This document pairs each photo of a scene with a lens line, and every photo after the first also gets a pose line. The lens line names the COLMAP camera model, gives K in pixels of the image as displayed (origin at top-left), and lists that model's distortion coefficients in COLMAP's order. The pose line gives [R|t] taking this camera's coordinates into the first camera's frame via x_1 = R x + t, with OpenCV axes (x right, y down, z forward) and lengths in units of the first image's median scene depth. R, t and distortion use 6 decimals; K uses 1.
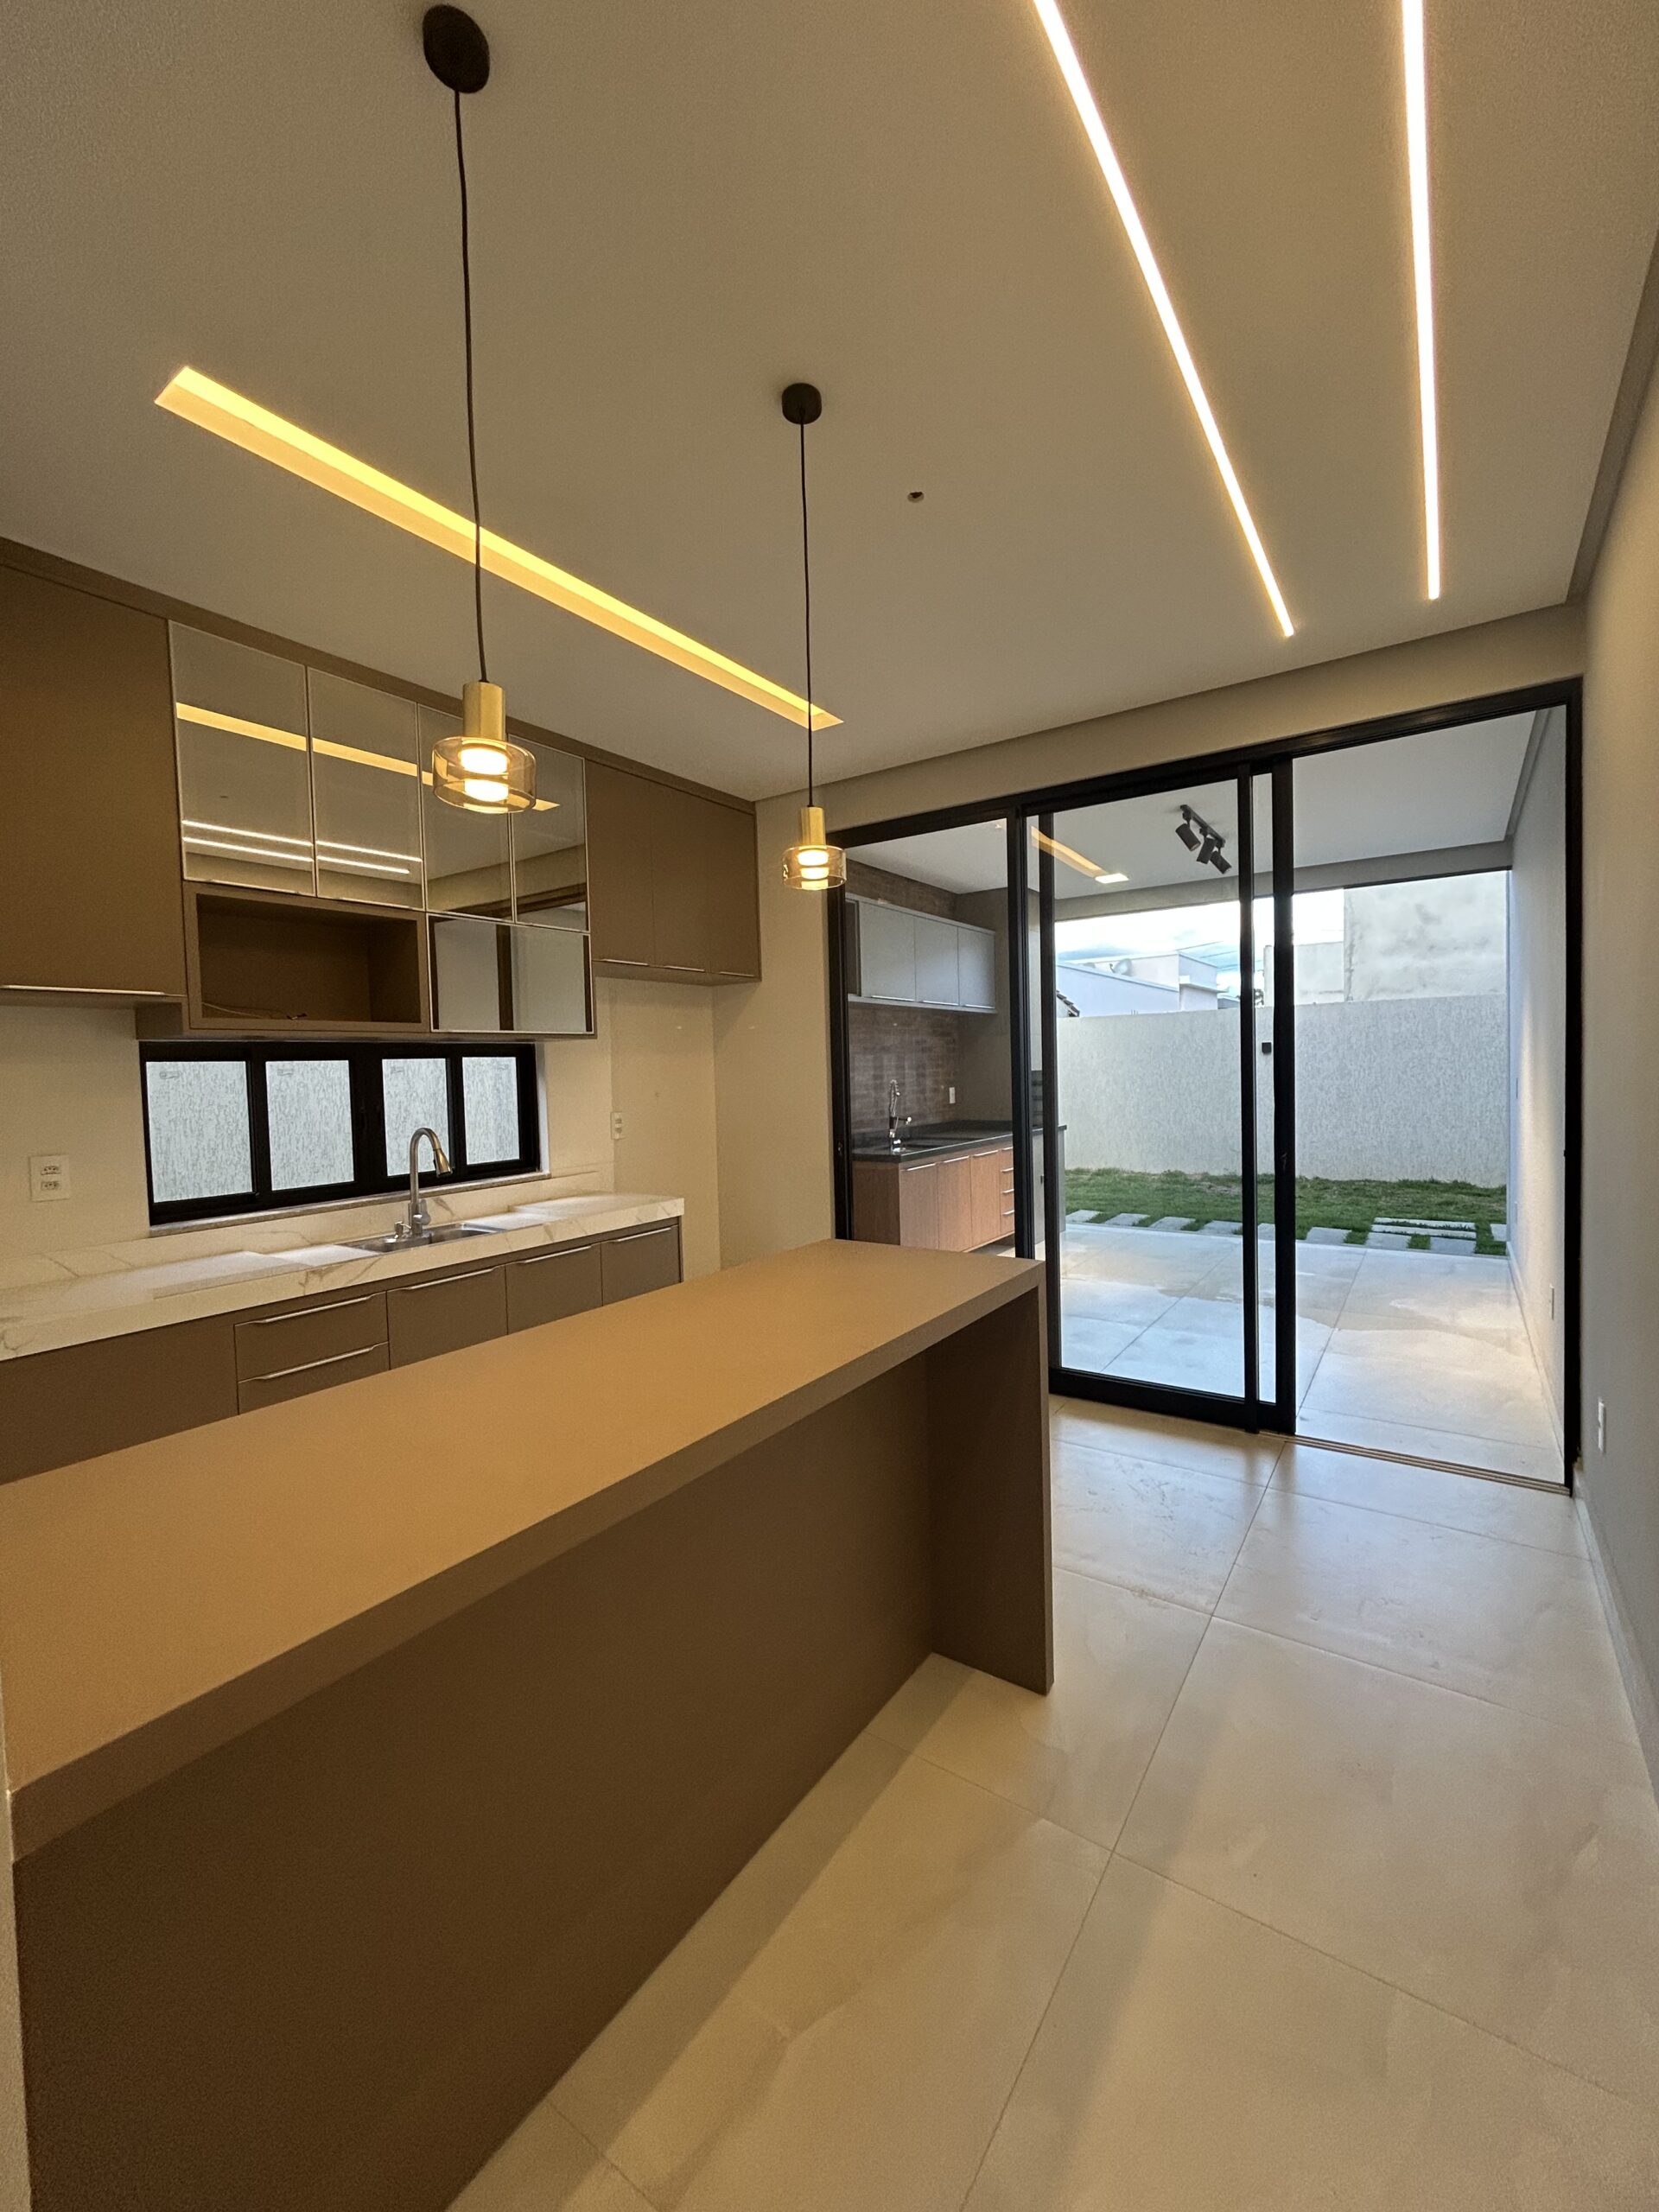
lens RADIAL K [[890.1, 0, 838.6], [0, 890.1, 1106.4], [0, 0, 1]] dist [0.012988, 0.000813]
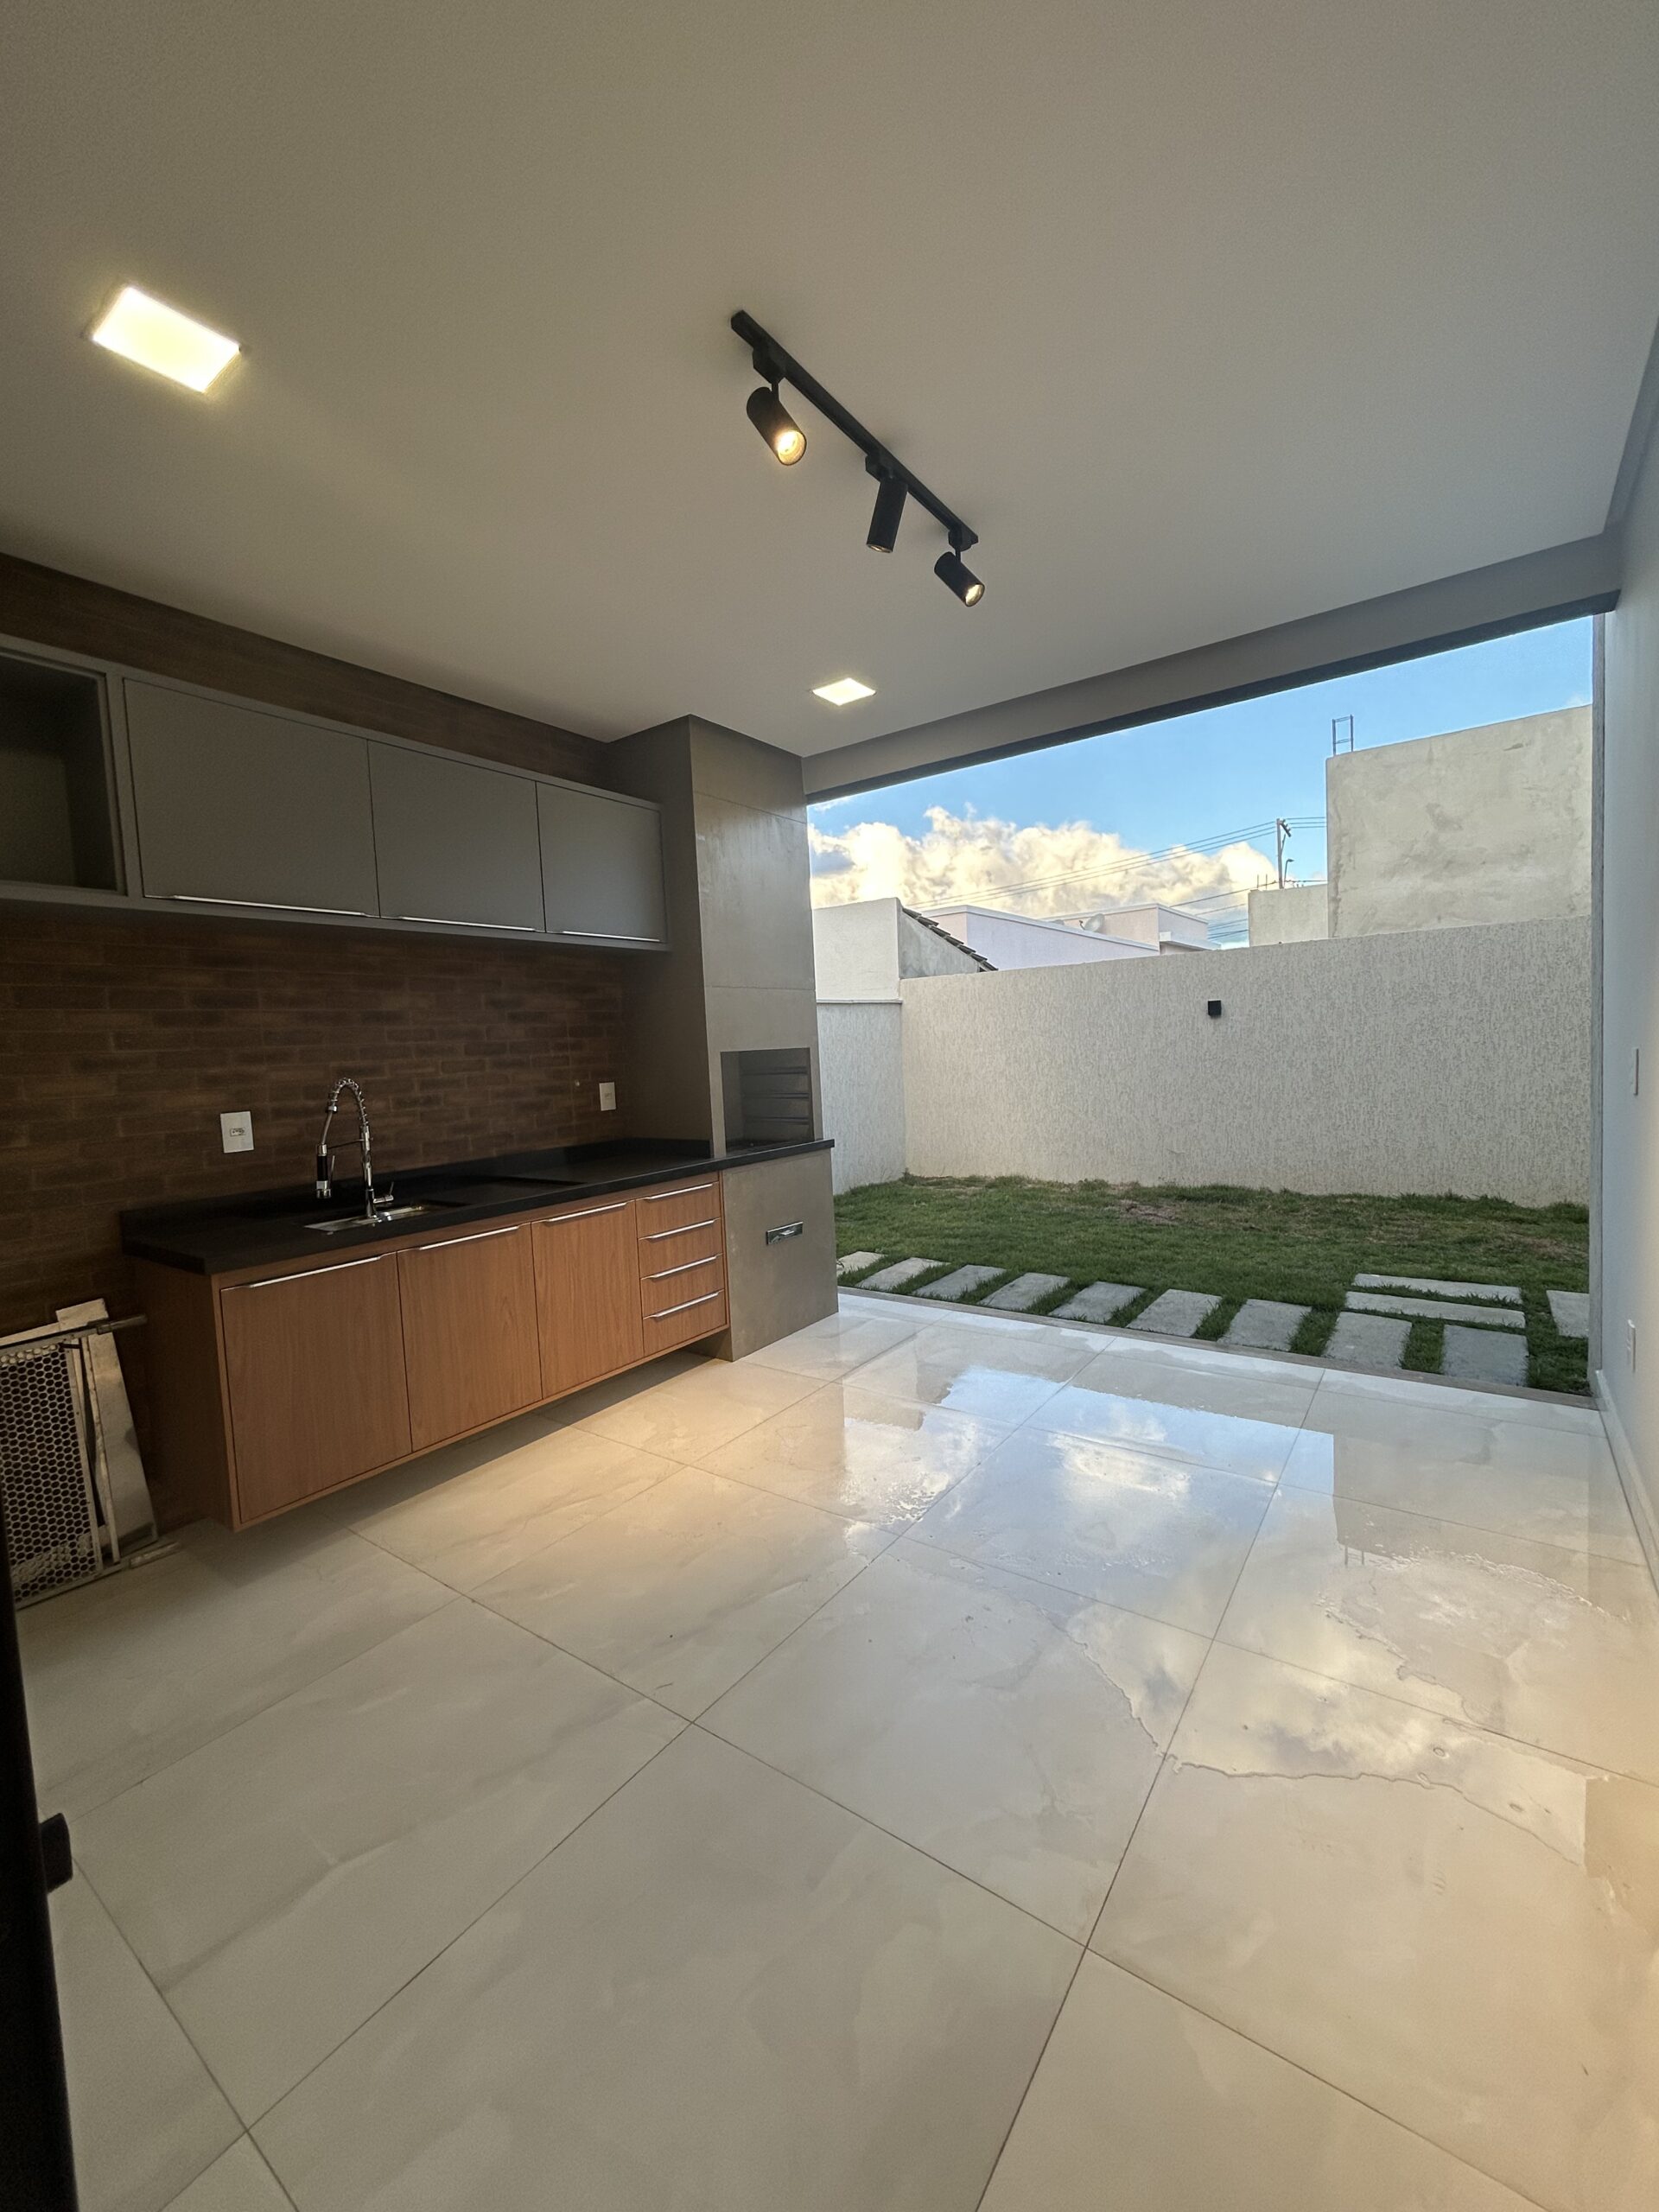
lens RADIAL K [[890.1, 0, 830.7], [0, 890.1, 1102.1], [0, 0, 1]] dist [0.012988, 0.000813]
pose [[0.999588, -0.017554, -0.022701, 0.219003], [0.018069, 0.999579, 0.022682, -0.014727], [0.022293, -0.023083, 0.999485, 0.325123]]
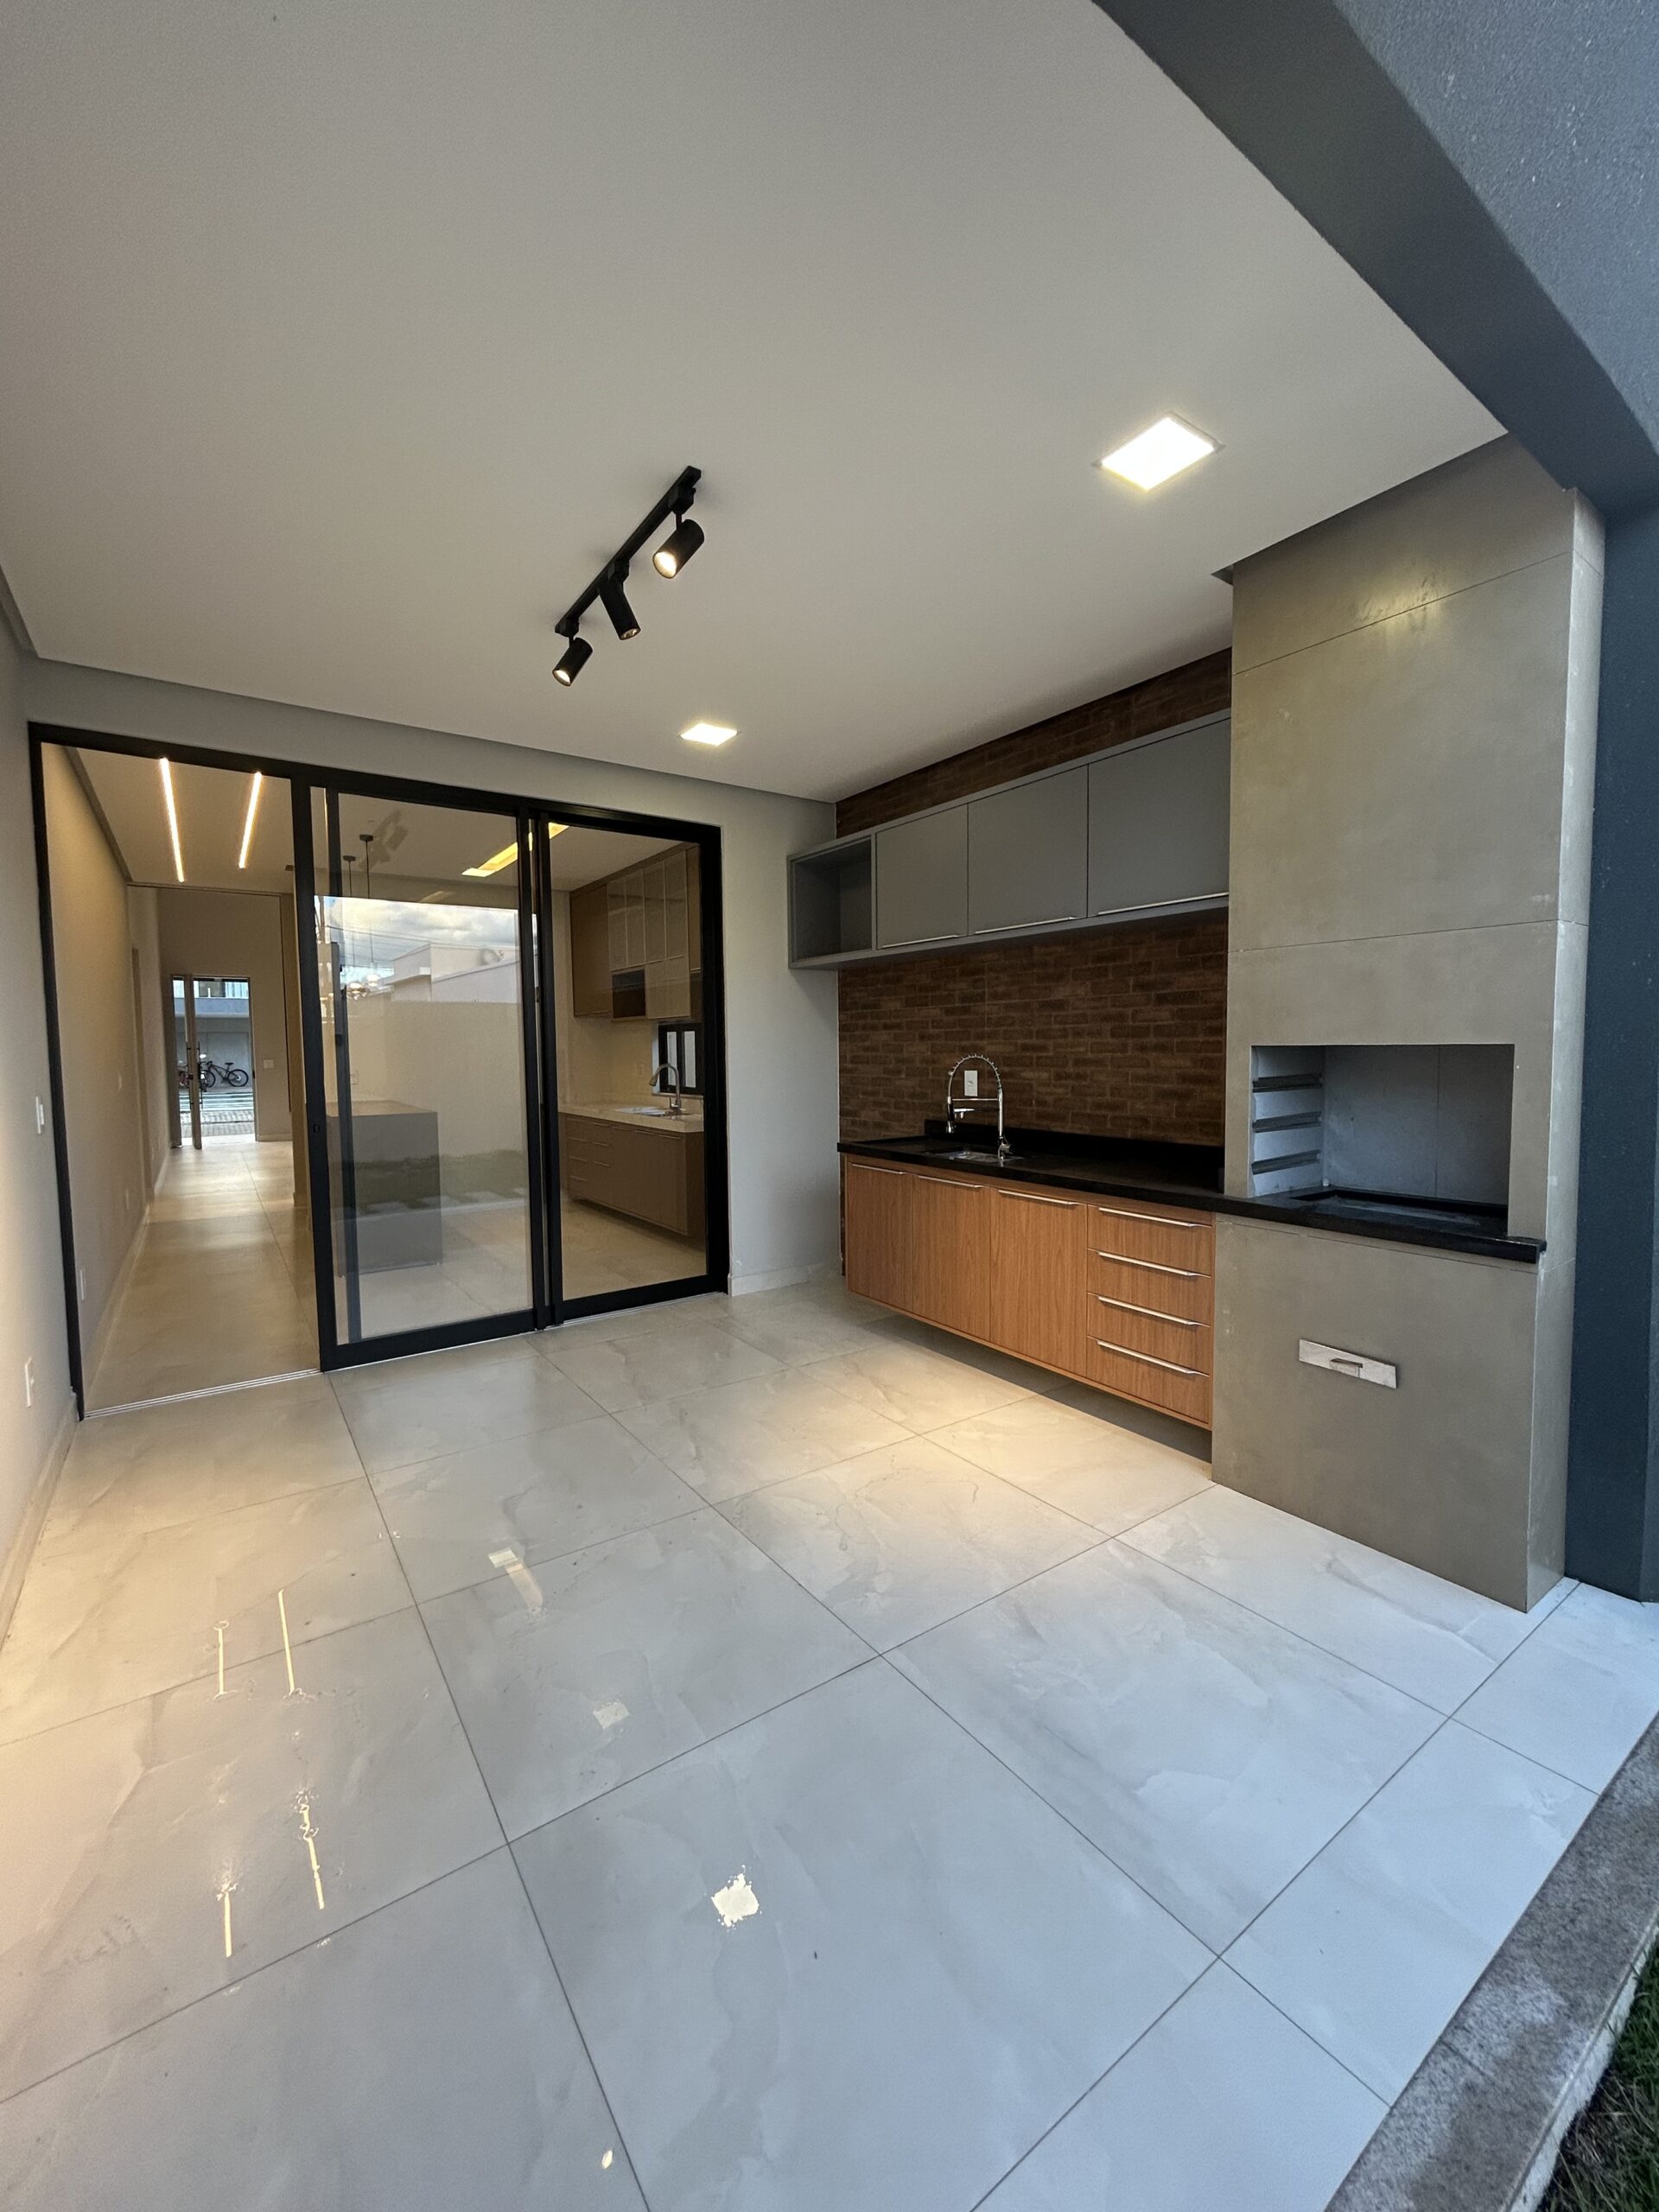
lens RADIAL K [[890.1, 0, 819.3], [0, 890.1, 1103.4], [0, 0, 1]] dist [0.012988, 0.000813]
pose [[-0.349959, 0.096726, -0.931758, 0.479837], [-0.016582, 0.993859, 0.109401, -0.041190], [0.936618, 0.053736, -0.346206, 0.720223]]
